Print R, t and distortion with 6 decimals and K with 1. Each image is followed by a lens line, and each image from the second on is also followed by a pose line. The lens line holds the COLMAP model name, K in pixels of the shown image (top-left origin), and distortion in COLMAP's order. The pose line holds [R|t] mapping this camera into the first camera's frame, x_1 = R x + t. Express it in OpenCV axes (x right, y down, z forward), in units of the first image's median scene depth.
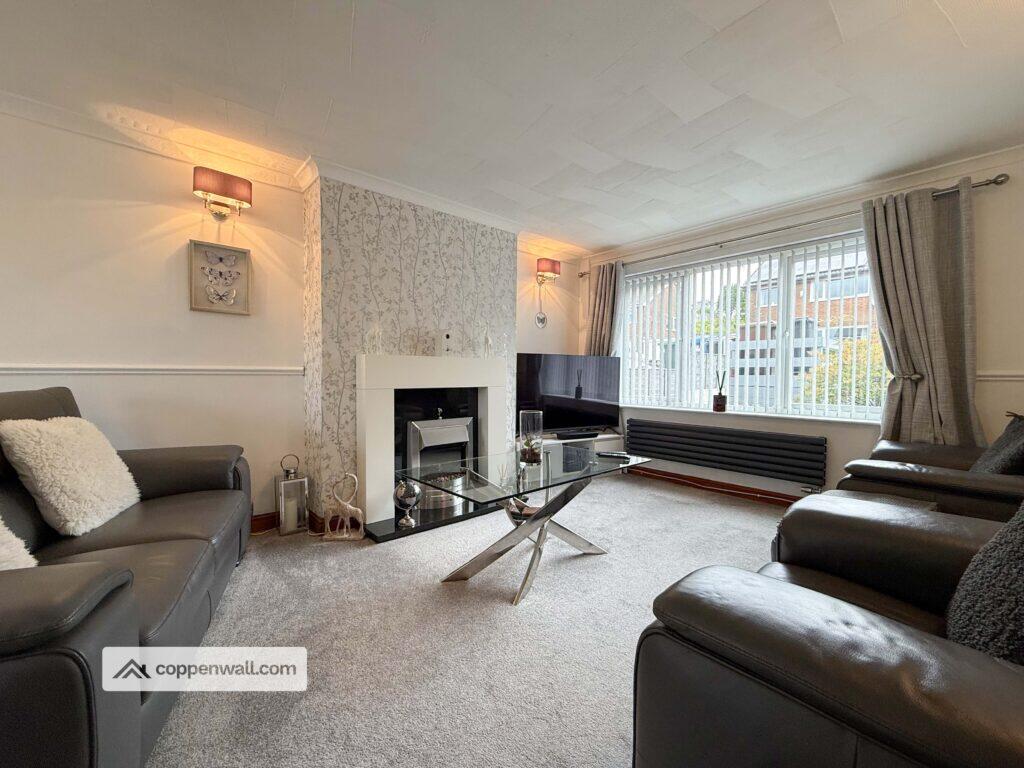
lens RADIAL K [[418.1, 0, 508.8], [0, 418.1, 388.3], [0, 0, 1]] dist [-0.009736, 0.000076]
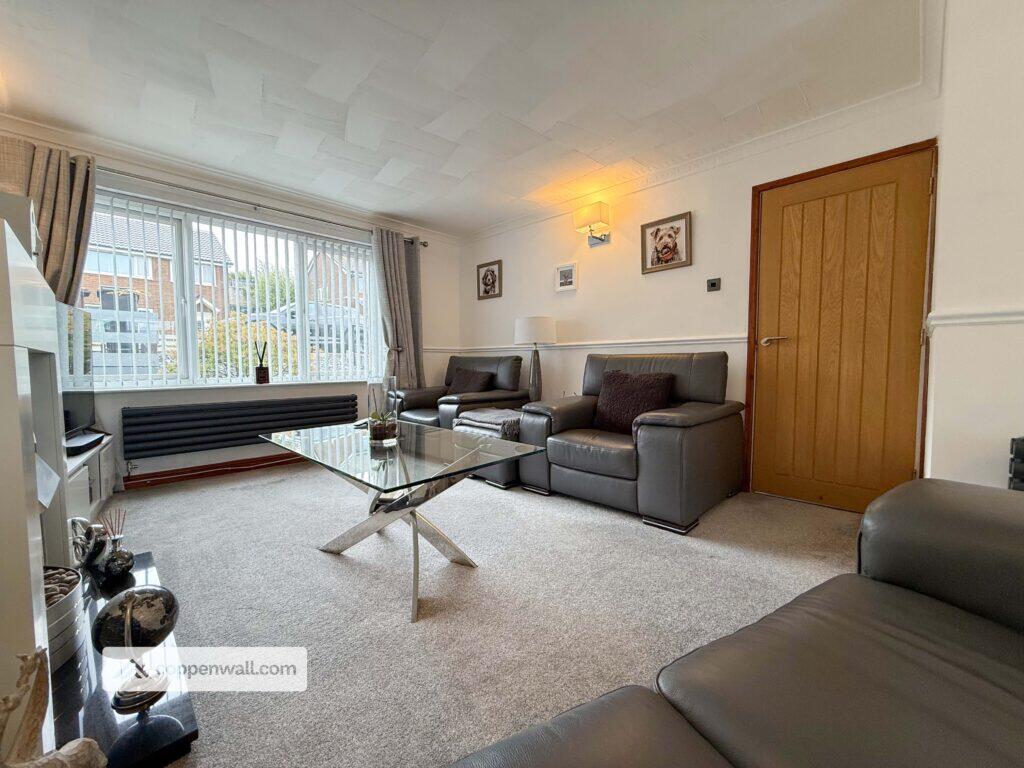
lens RADIAL K [[407.5, 0, 509.6], [0, 407.5, 386.8], [0, 0, 1]] dist [-0.001491, 0.000056]
pose [[-0.065954, -0.065650, 0.995661, -0.481809], [0.032359, 0.997168, 0.067893, 0.017919], [-0.997298, 0.036696, -0.063642, 0.510514]]
